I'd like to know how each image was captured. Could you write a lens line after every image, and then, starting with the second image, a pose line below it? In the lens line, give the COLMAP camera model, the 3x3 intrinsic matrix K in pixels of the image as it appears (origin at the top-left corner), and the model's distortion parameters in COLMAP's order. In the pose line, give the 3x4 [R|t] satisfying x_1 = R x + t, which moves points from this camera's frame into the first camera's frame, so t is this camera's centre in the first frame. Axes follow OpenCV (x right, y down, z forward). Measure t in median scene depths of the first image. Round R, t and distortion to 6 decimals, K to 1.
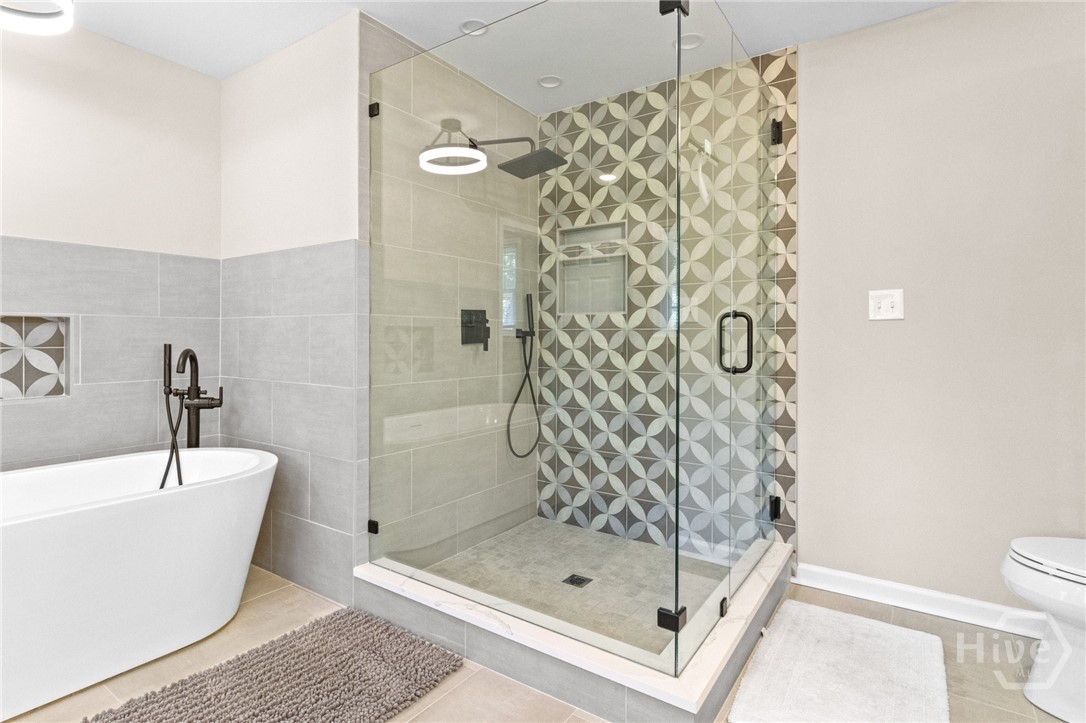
lens RADIAL K [[540.7, 0, 543.0], [0, 540.7, 361.5], [0, 0, 1]] dist [-0.000505, -0.001092]
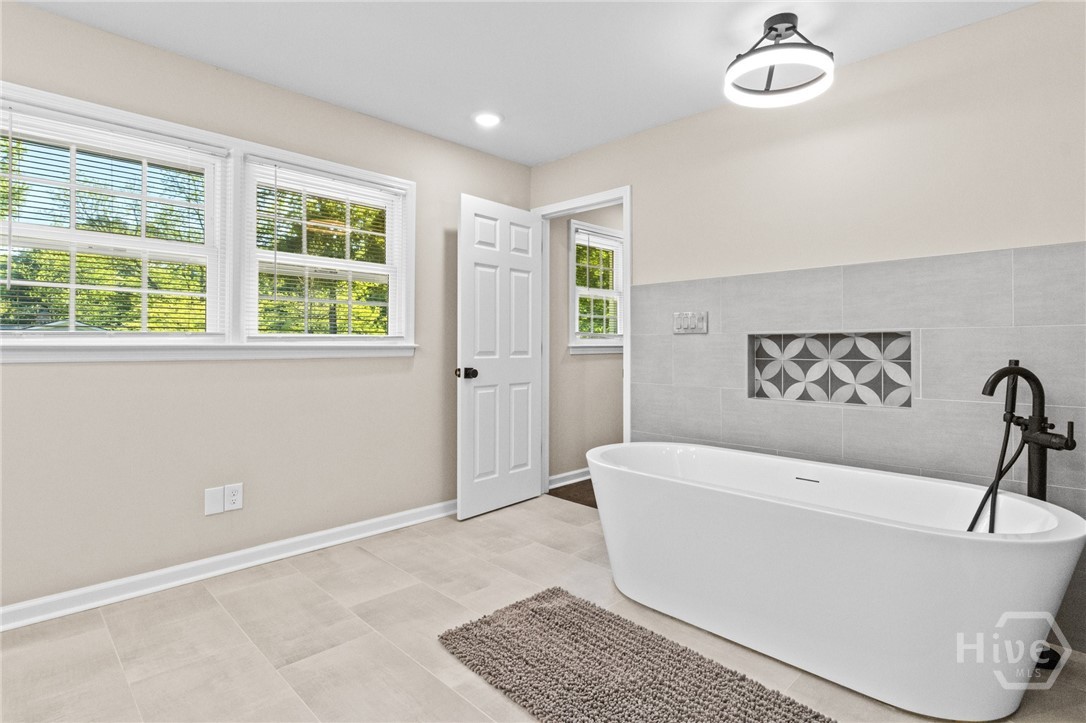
lens RADIAL K [[540.7, 0, 543.0], [0, 540.7, 361.5], [0, 0, 1]] dist [-0.000505, -0.001092]
pose [[-0.186595, 0.019243, -0.982248, 0.238651], [-0.044617, 0.998611, 0.028039, -0.021880], [0.981423, 0.049057, -0.185478, 0.479224]]
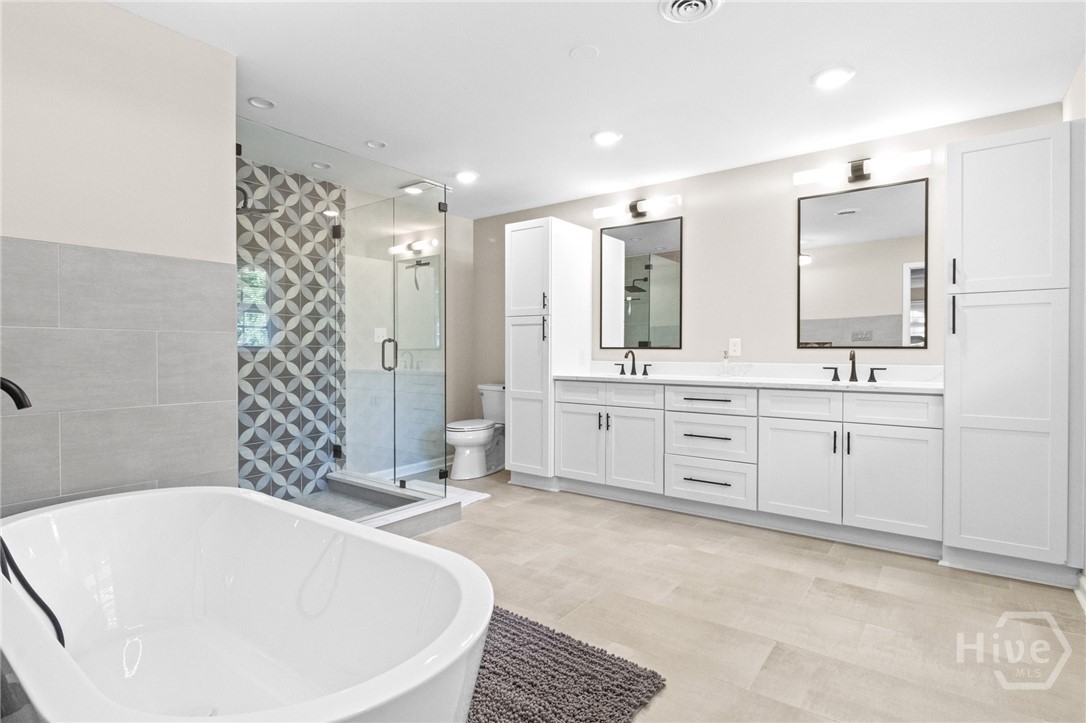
lens RADIAL K [[540.7, 0, 543.0], [0, 540.7, 361.5], [0, 0, 1]] dist [-0.000505, -0.001092]
pose [[0.030206, -0.022681, 0.999286, -1.260291], [0.042938, 0.998849, 0.021373, -0.022416], [-0.998621, 0.042262, 0.031145, 0.311666]]
